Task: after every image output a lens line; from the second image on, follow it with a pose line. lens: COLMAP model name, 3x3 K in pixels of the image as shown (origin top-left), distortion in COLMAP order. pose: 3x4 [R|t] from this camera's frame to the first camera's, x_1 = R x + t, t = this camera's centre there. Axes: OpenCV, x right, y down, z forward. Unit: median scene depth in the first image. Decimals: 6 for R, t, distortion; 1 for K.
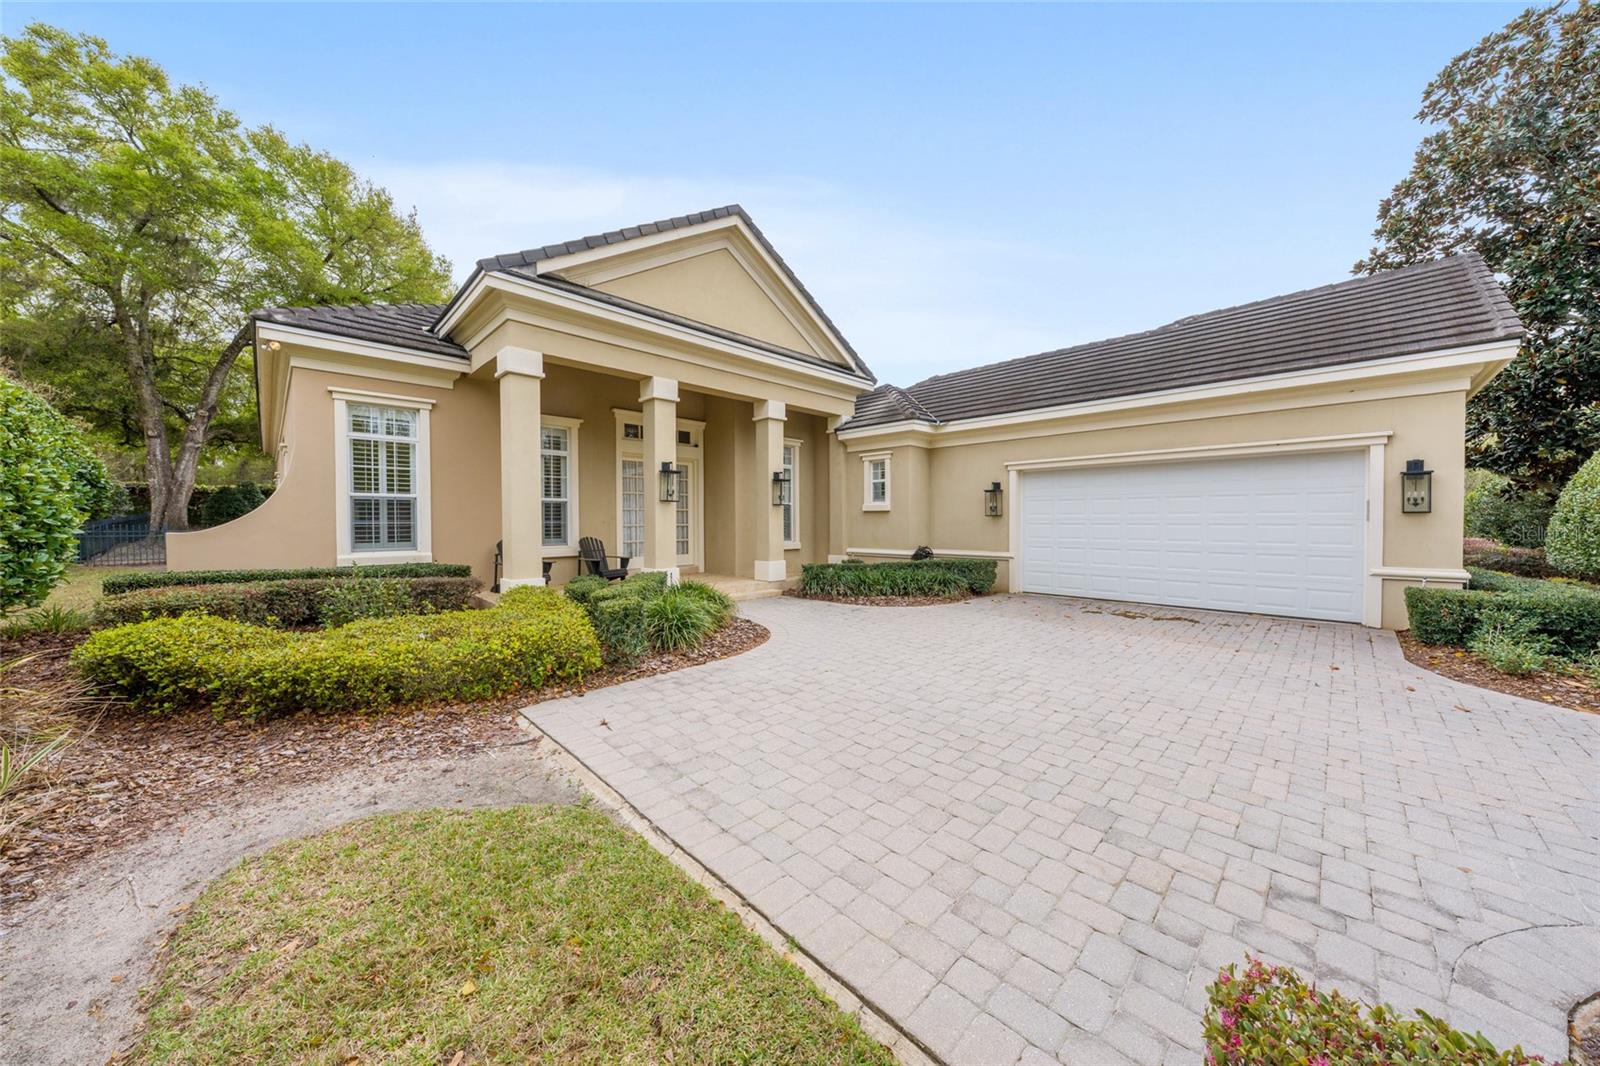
lens RADIAL K [[542.8, 0, 811.4], [0, 542.8, 526.7], [0, 0, 1]] dist [-0.000084, -0.000160]
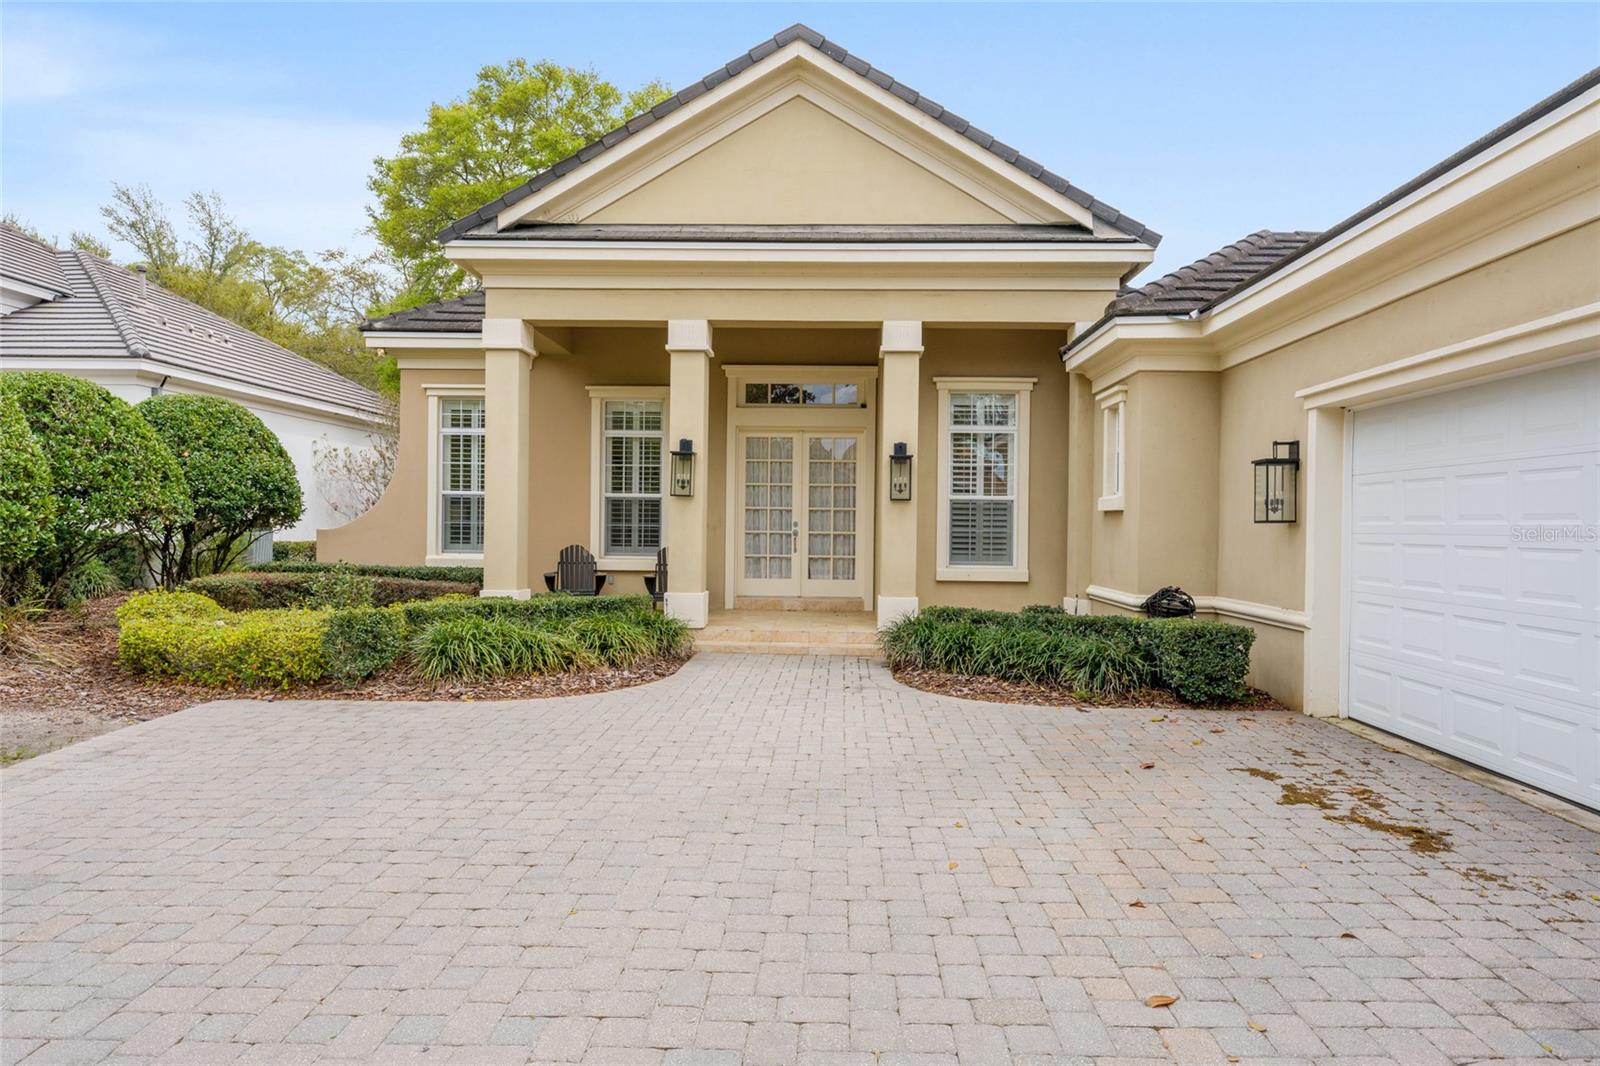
lens RADIAL K [[965.1, 0, 800.3], [0, 965.1, 525.3], [0, 0, 1]] dist [0.003458, 0.000167]
pose [[0.673047, 0.011317, -0.739513, 0.714841], [-0.024248, 0.999683, -0.006770, -0.004150], [0.739202, 0.022489, 0.673109, 0.265430]]
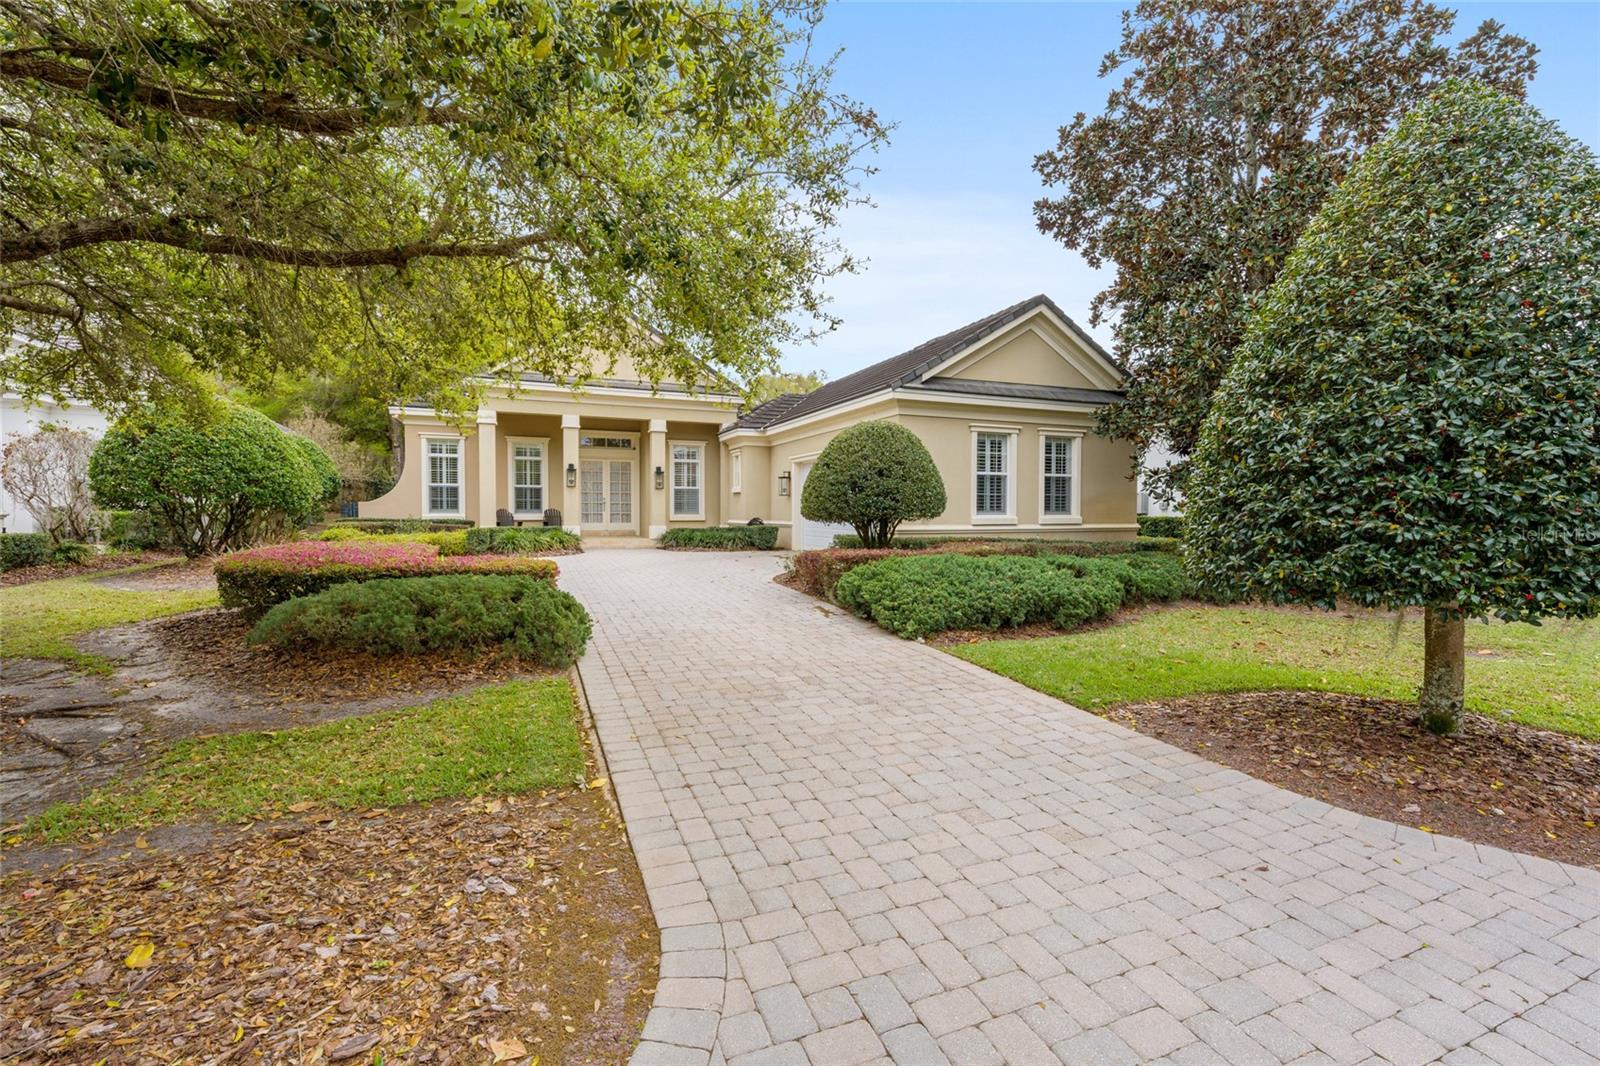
lens RADIAL K [[710.3, 0, 799.8], [0, 710.3, 524.3], [0, 0, 1]] dist [0.027913, -0.000019]
pose [[0.914972, 0.012906, -0.403310, 1.245701], [-0.010512, 0.999912, 0.008149, 0.044075], [0.403379, -0.003217, 0.915027, -0.734899]]
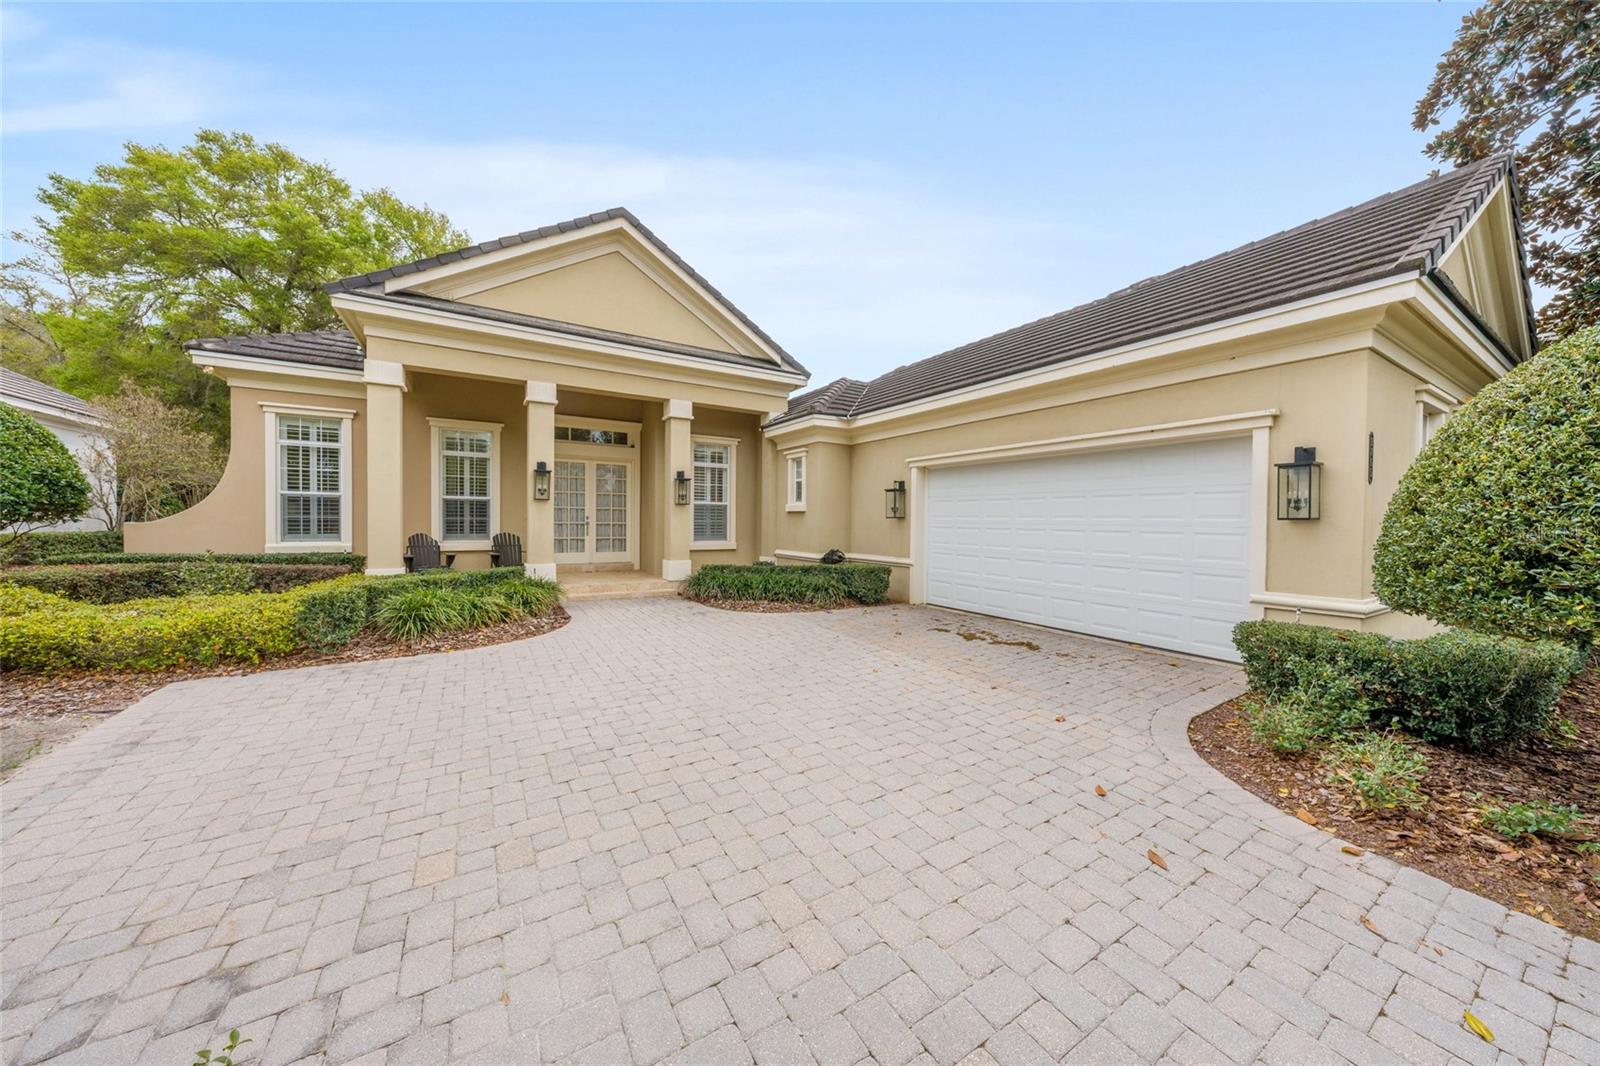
lens RADIAL K [[542.8, 0, 811.4], [0, 542.8, 526.7], [0, 0, 1]] dist [-0.000084, -0.000160]
pose [[0.973251, 0.016276, -0.229166, 0.458441], [-0.016610, 0.999862, 0.000469, -0.003572], [0.229142, 0.003350, 0.973387, 0.097601]]
